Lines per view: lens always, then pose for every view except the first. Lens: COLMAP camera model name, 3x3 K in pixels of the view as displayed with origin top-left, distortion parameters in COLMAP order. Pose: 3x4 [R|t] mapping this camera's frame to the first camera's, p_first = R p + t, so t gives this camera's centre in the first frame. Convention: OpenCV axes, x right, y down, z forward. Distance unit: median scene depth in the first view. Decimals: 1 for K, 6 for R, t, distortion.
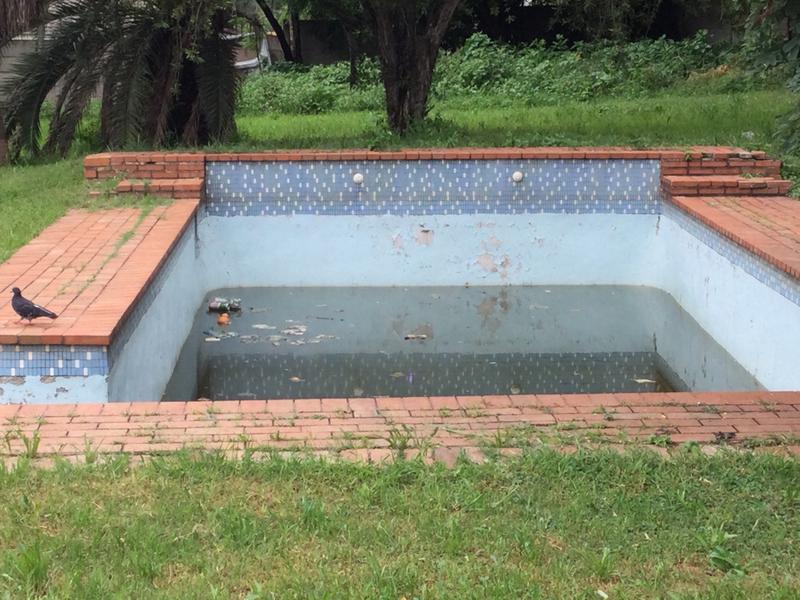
lens RADIAL K [[1780.2, 0, 399.8], [0, 1780.2, 299.3], [0, 0, 1]] dist [0.067741, 0.000000]
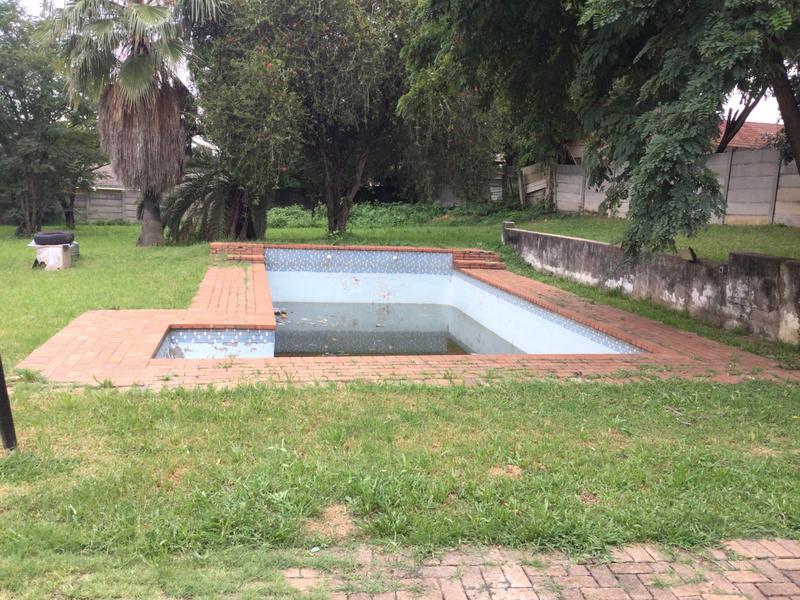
lens RADIAL K [[718.8, 0, 400.2], [0, 718.8, 299.9], [0, 0, 1]] dist [0.072341, -0.123169]
pose [[0.984907, 0.020347, 0.171886, -0.092790], [-0.018991, 0.999774, -0.009529, -0.003273], [-0.172041, 0.006121, 0.985071, 0.041522]]
